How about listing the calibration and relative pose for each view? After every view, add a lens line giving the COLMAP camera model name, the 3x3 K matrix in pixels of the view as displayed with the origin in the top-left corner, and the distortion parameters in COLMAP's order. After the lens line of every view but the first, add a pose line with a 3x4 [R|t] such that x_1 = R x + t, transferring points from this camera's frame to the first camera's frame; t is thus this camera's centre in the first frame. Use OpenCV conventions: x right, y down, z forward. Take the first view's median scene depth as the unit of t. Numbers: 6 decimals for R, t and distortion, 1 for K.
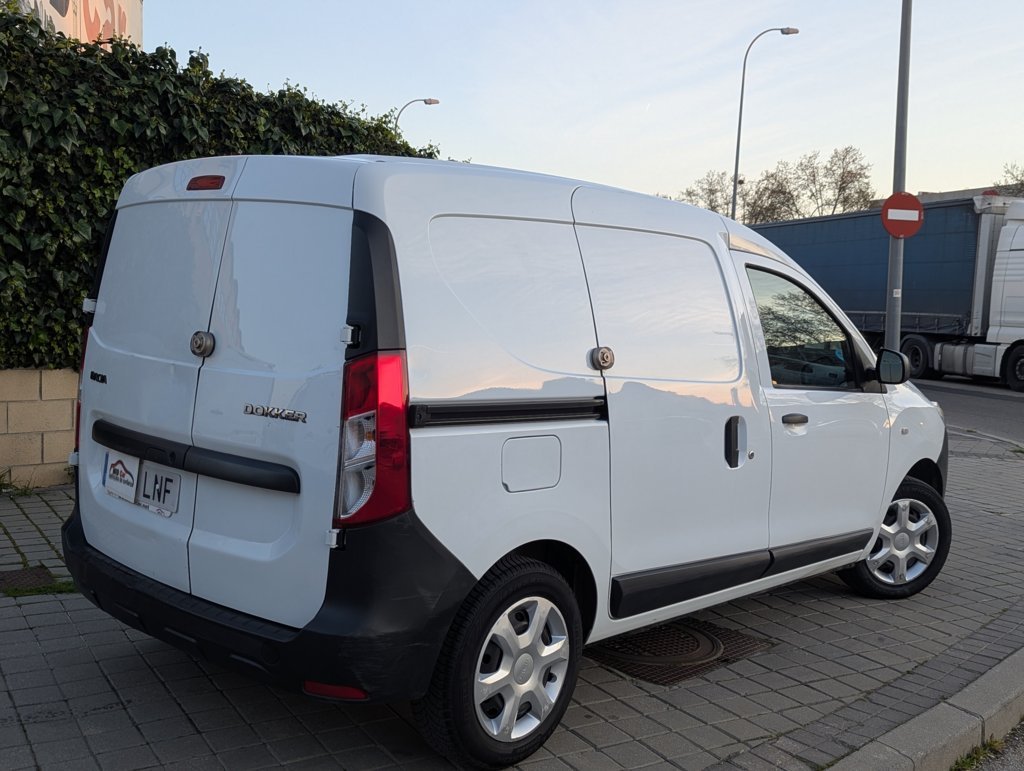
lens RADIAL K [[1020.2, 0, 512.0], [0, 1020.2, 385.5], [0, 0, 1]] dist [0.014827, -0.027783]
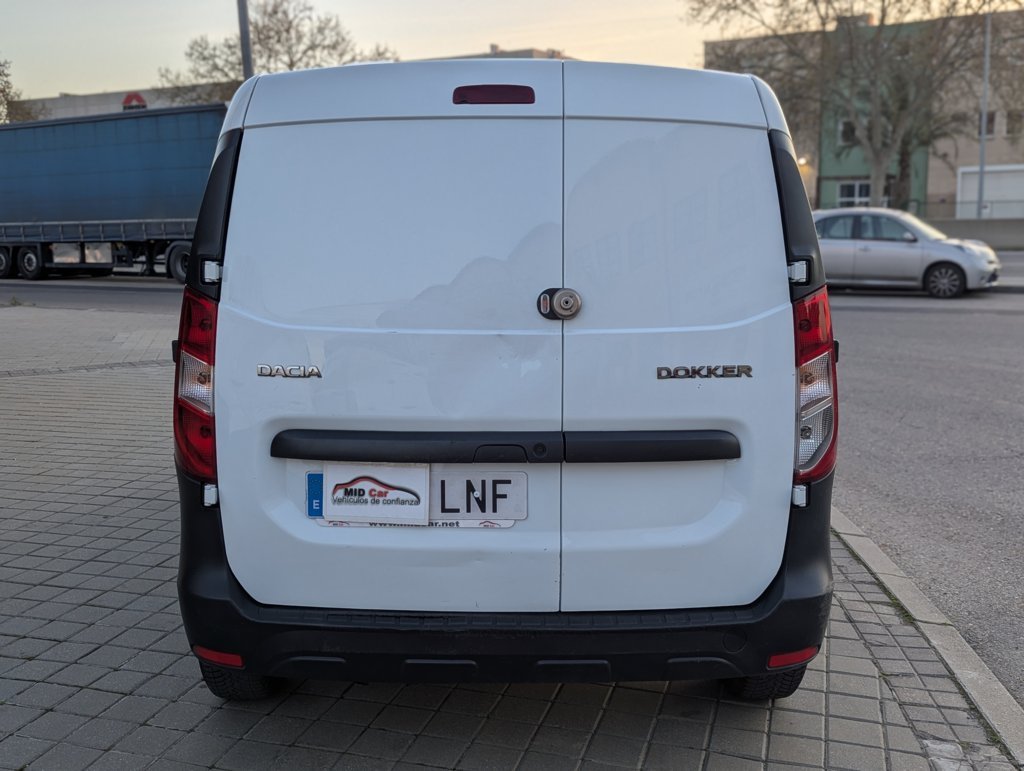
lens RADIAL K [[1020.2, 0, 512.0], [0, 1020.2, 385.5], [0, 0, 1]] dist [0.014827, -0.027783]
pose [[0.785716, -0.157468, 0.598209, -0.786409], [0.105700, 0.987011, 0.120983, -0.074339], [-0.609490, -0.031828, 0.792155, 0.377785]]
